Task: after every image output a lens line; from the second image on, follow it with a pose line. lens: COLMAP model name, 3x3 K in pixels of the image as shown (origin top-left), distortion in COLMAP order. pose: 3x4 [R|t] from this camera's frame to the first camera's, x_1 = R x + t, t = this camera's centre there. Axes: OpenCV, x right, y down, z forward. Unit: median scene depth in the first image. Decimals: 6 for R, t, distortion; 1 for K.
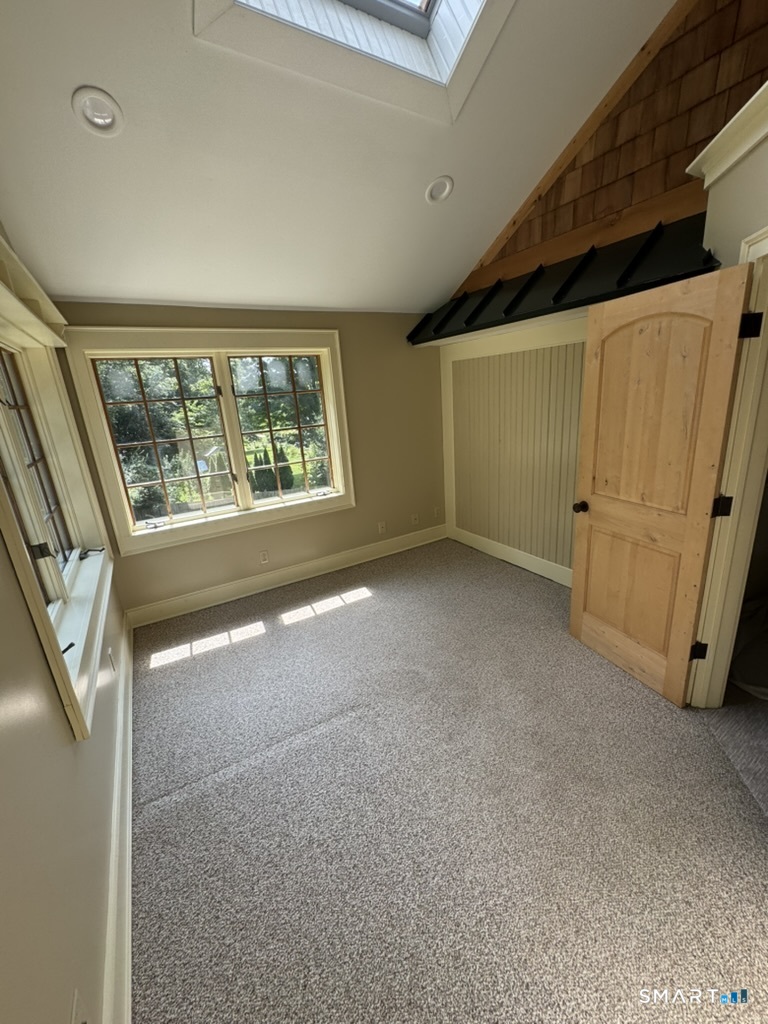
lens RADIAL K [[407.4, 0, 385.9], [0, 407.4, 513.9], [0, 0, 1]] dist [-0.010119, -0.000576]
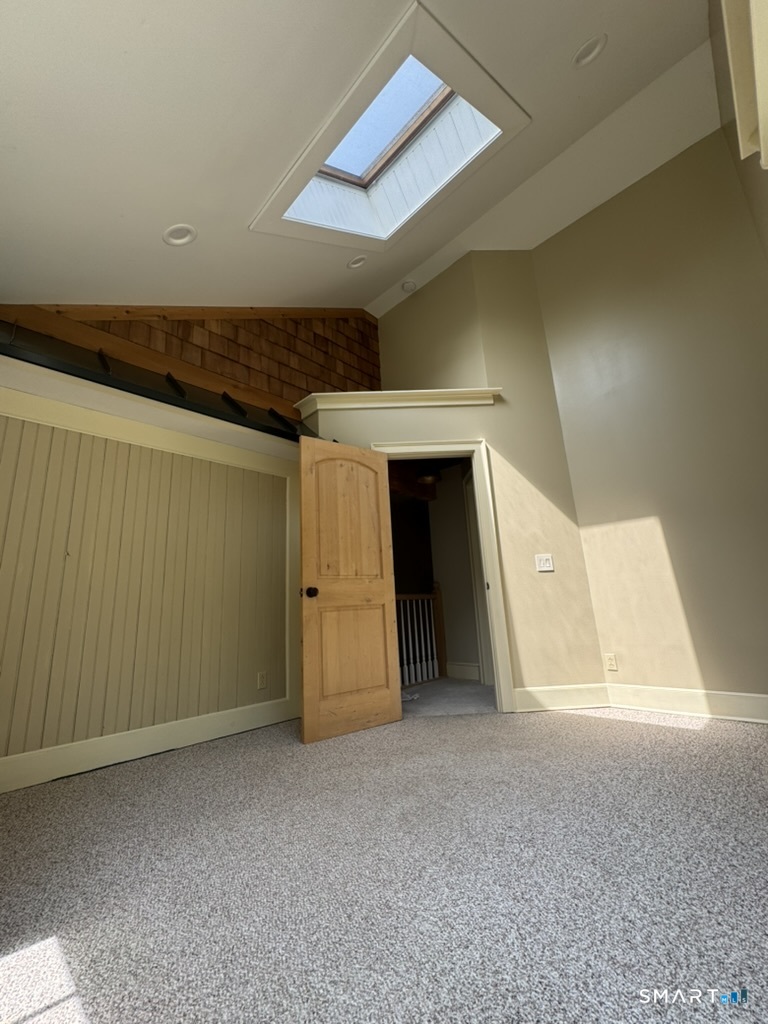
lens RADIAL K [[407.4, 0, 380.9], [0, 407.4, 511.7], [0, 0, 1]] dist [-0.010119, -0.000576]
pose [[-0.255672, 0.308041, 0.916375, -0.716897], [0.337115, 0.916790, -0.214124, 0.092041], [-0.906083, 0.254178, -0.338243, 1.290139]]
